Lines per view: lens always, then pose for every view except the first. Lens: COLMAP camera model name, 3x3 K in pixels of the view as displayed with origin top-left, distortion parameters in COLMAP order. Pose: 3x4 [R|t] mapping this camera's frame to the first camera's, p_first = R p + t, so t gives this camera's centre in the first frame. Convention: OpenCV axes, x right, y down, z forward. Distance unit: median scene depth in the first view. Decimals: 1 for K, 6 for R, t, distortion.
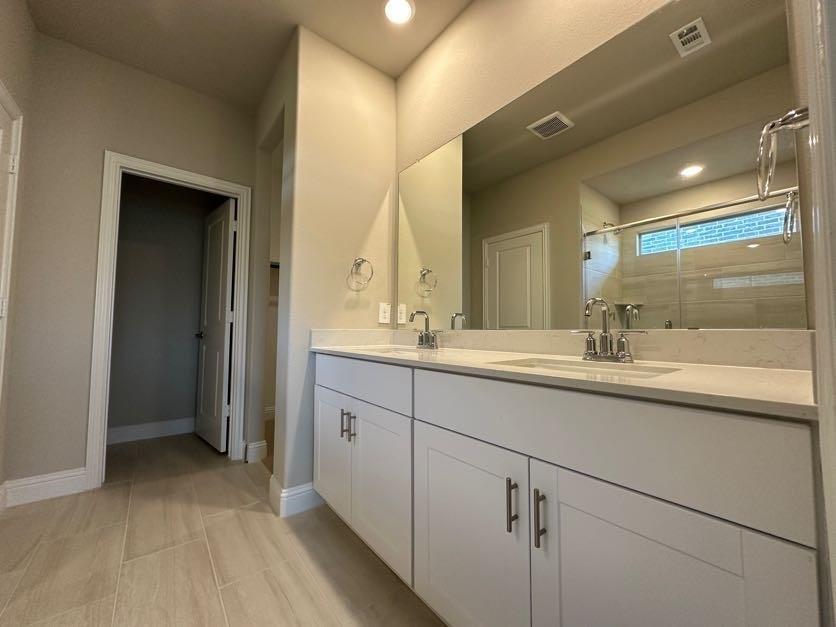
lens RADIAL K [[332.8, 0, 418.8], [0, 332.8, 312.6], [0, 0, 1]] dist [-0.005389, 0.000961]
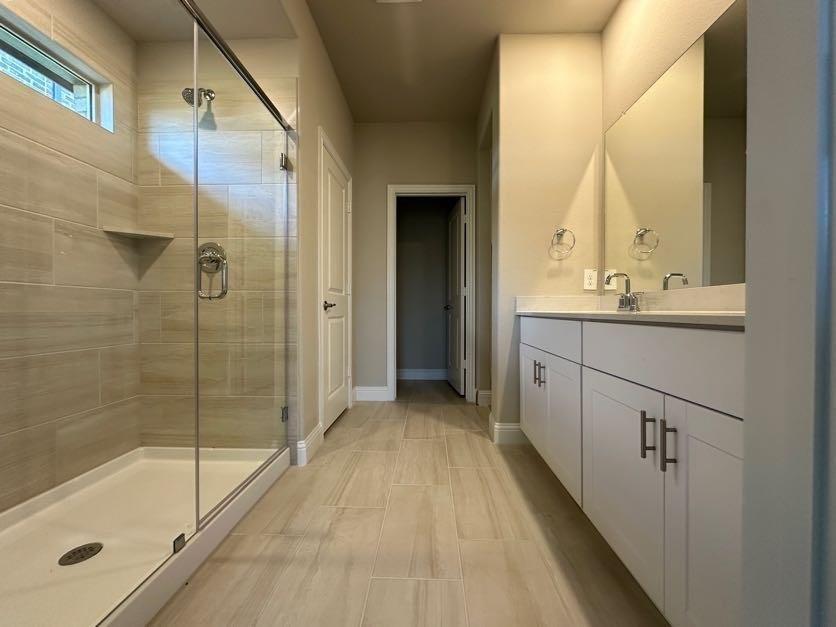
lens RADIAL K [[332.8, 0, 418.8], [0, 332.8, 312.6], [0, 0, 1]] dist [-0.005389, 0.000961]
pose [[0.762084, -0.001416, -0.647477, 0.181564], [0.039922, 0.998198, 0.044806, 0.042019], [0.646247, -0.059994, 0.760767, -0.128117]]
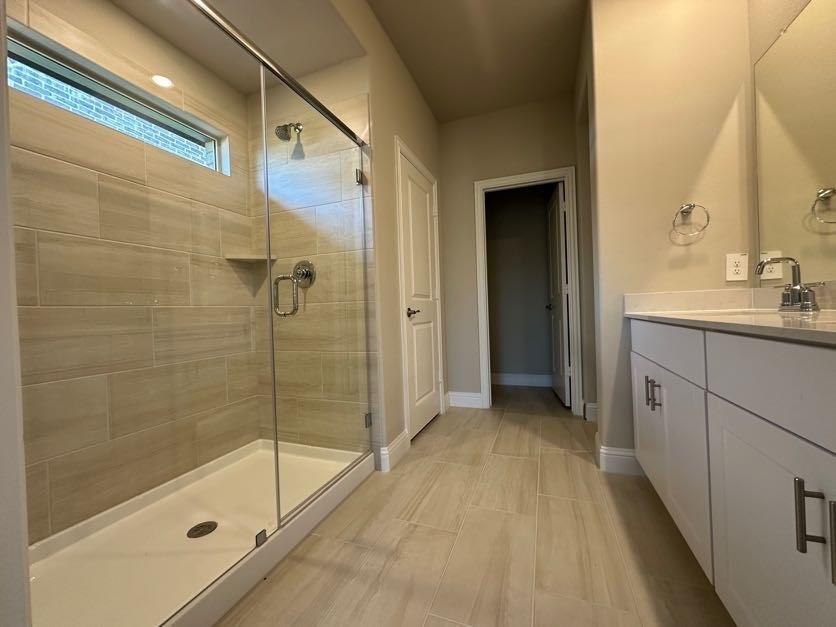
lens RADIAL K [[332.8, 0, 418.8], [0, 332.8, 312.6], [0, 0, 1]] dist [-0.005389, 0.000961]
pose [[0.509952, -0.019135, -0.859990, 0.205385], [0.085350, 0.995945, 0.028450, 0.025091], [0.855958, -0.087908, 0.509517, -0.008411]]
